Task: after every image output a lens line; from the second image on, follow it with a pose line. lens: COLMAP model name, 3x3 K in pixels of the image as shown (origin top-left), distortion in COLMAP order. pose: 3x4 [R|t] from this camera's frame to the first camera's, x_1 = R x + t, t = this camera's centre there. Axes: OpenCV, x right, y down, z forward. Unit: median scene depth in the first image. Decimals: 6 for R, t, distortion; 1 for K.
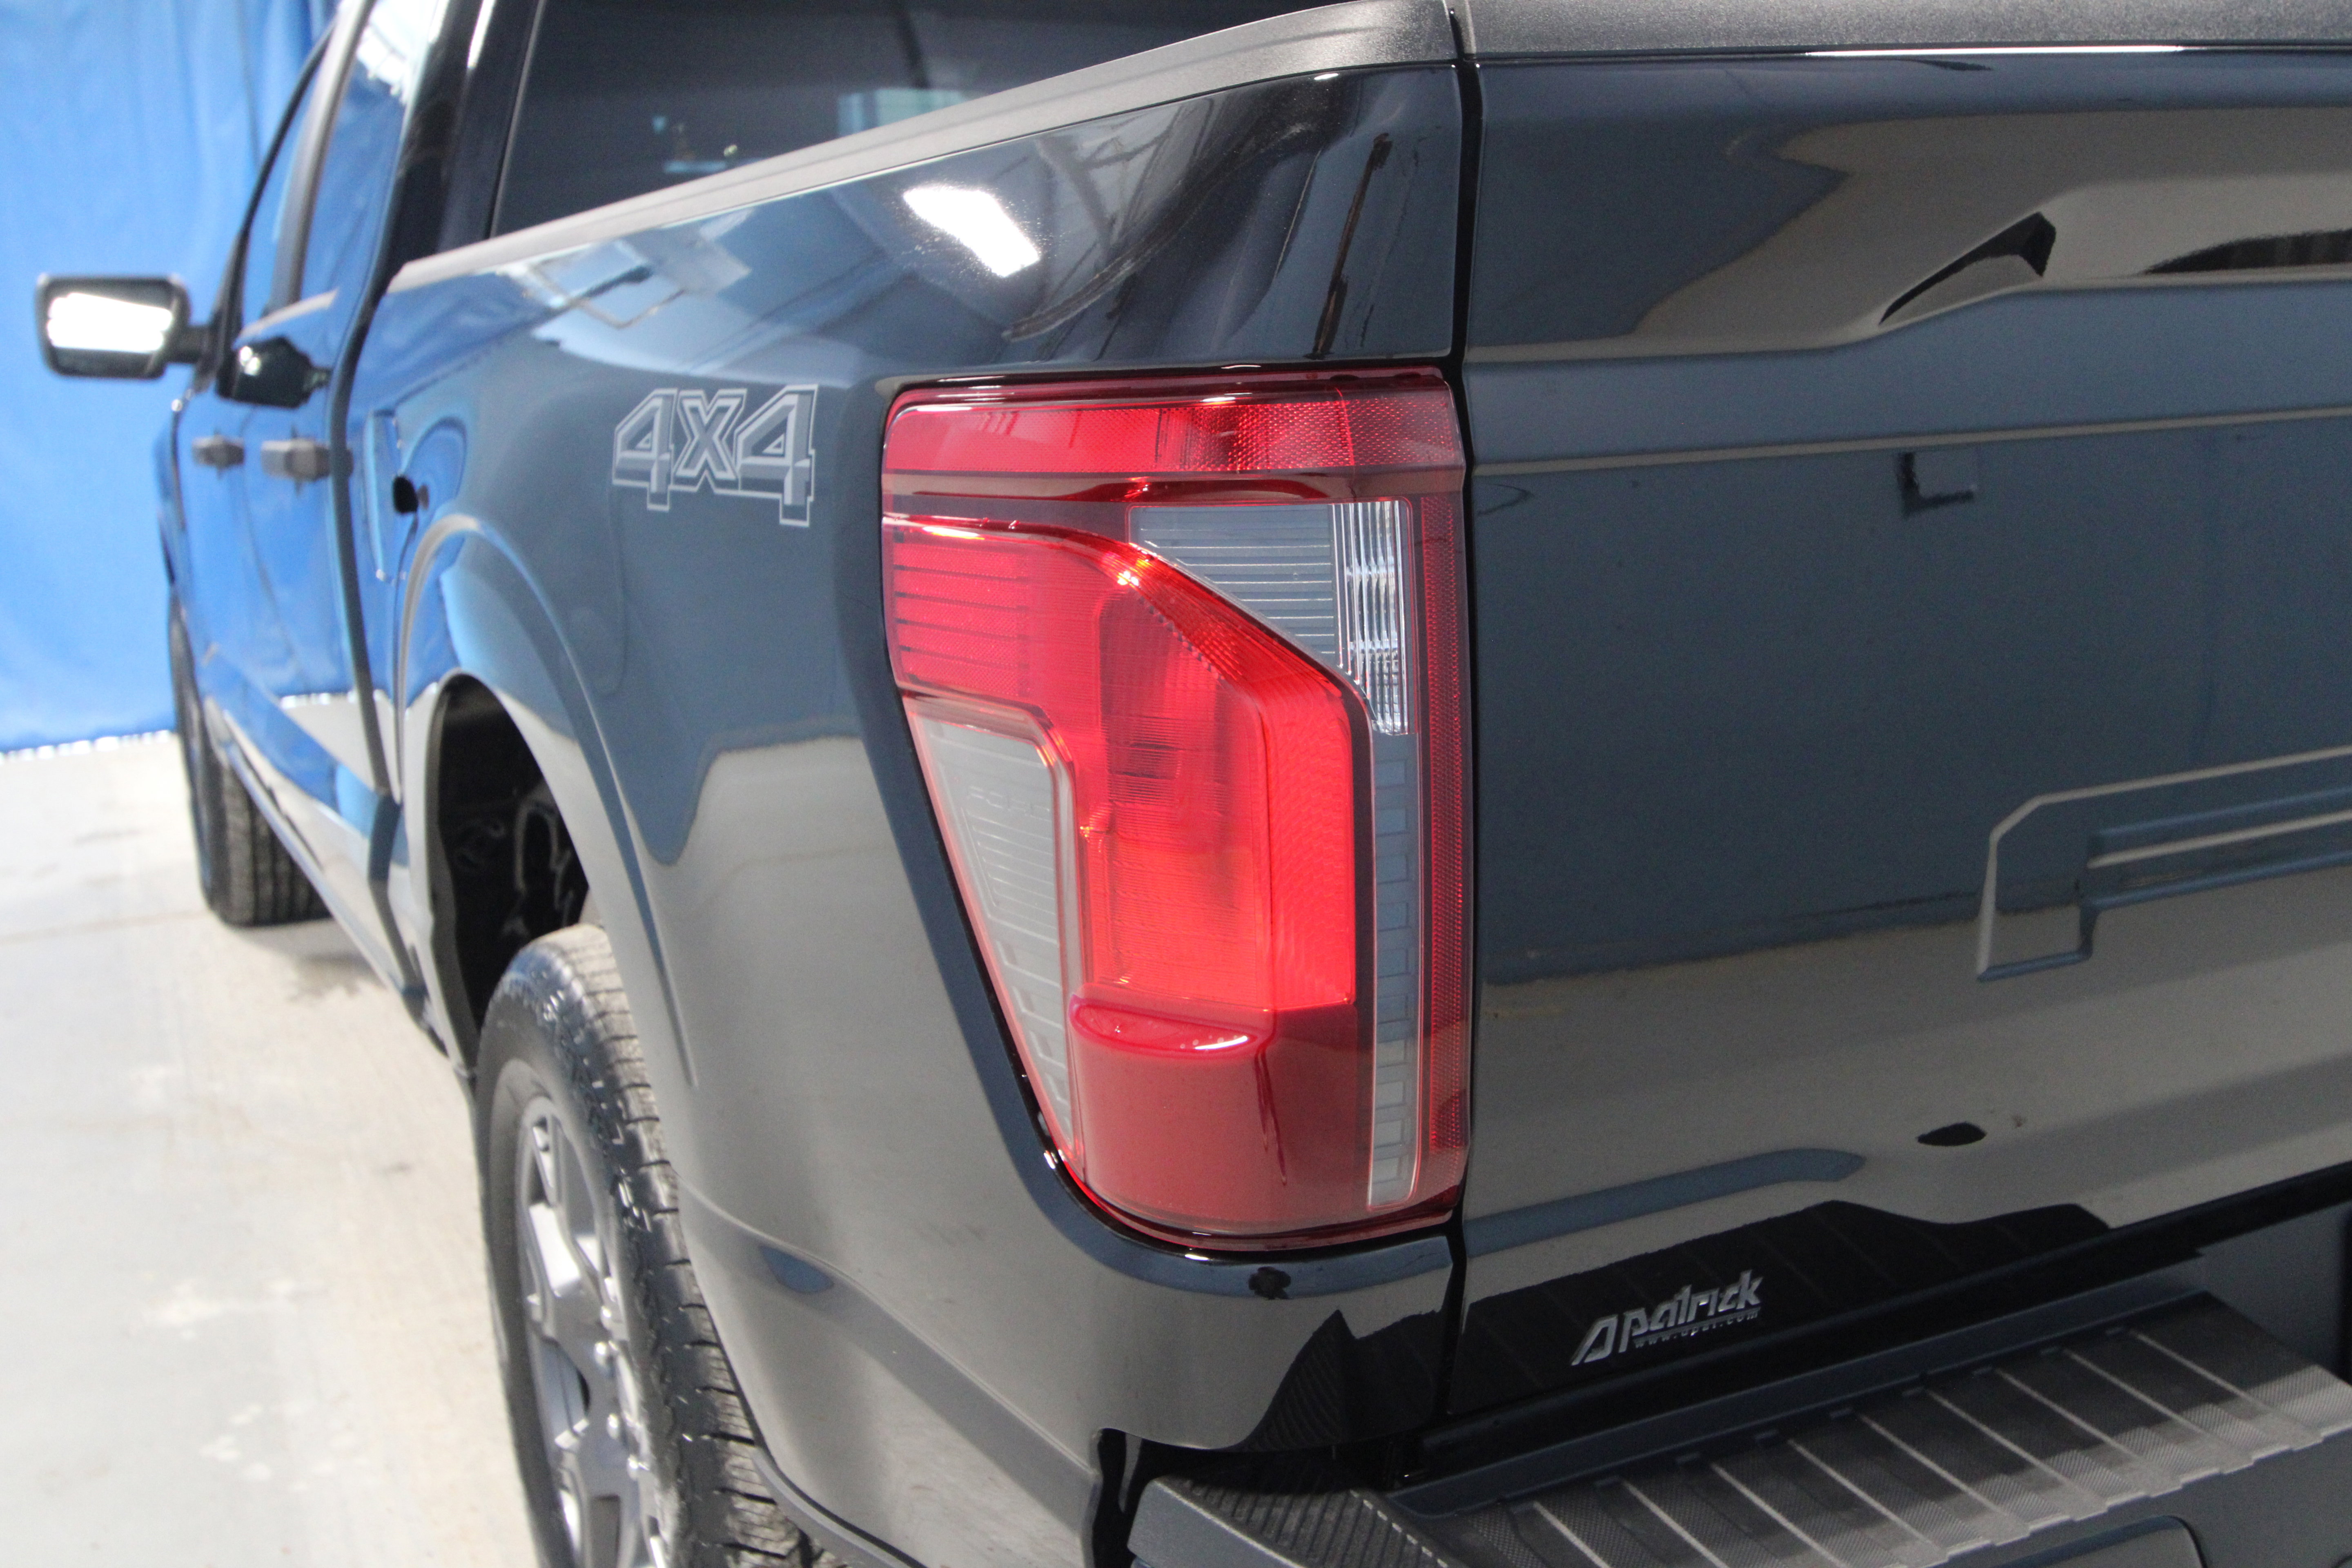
lens RADIAL K [[2243.7, 0, 1176.0], [0, 2243.7, 784.0], [0, 0, 1]] dist [0.010428, 0.012472]
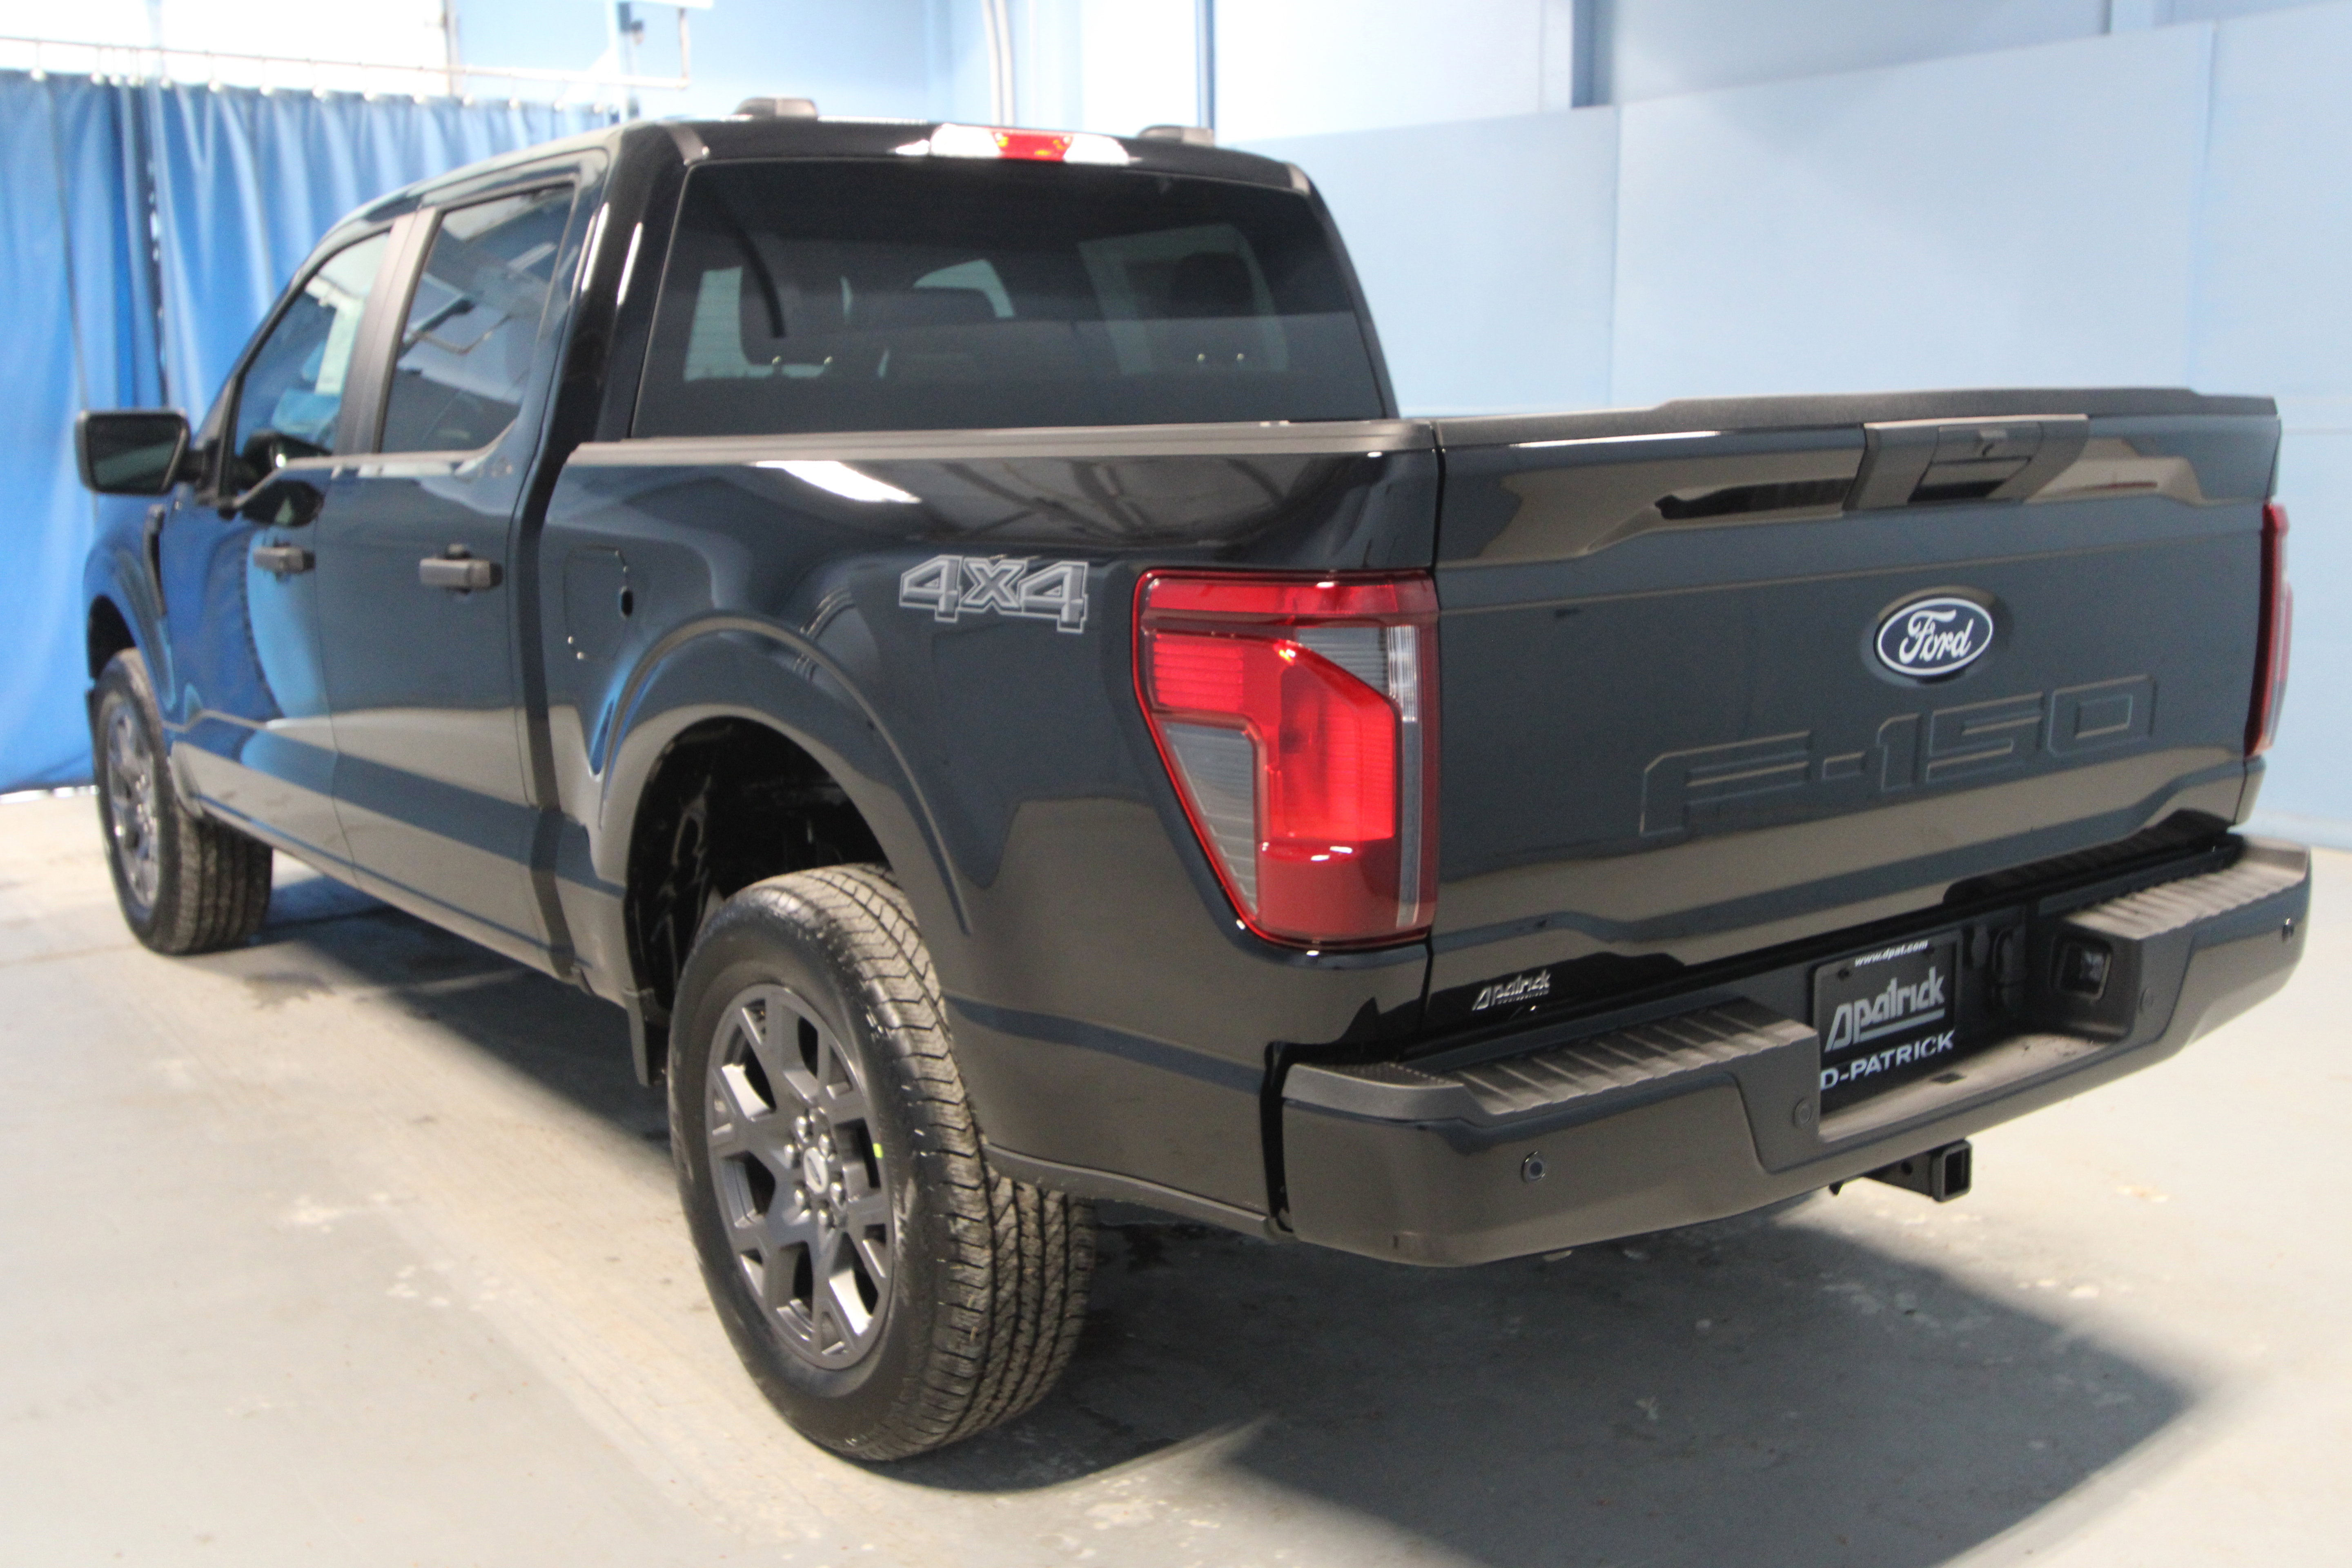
lens RADIAL K [[2311.5, 0, 1179.5], [0, 2311.5, 741.3], [0, 0, 1]] dist [0.062682, 0.007117]
pose [[0.983140, -0.006359, 0.182743, -0.447332], [0.016448, 0.998419, -0.053749, 0.094527], [-0.182112, 0.055849, 0.981690, -1.031057]]
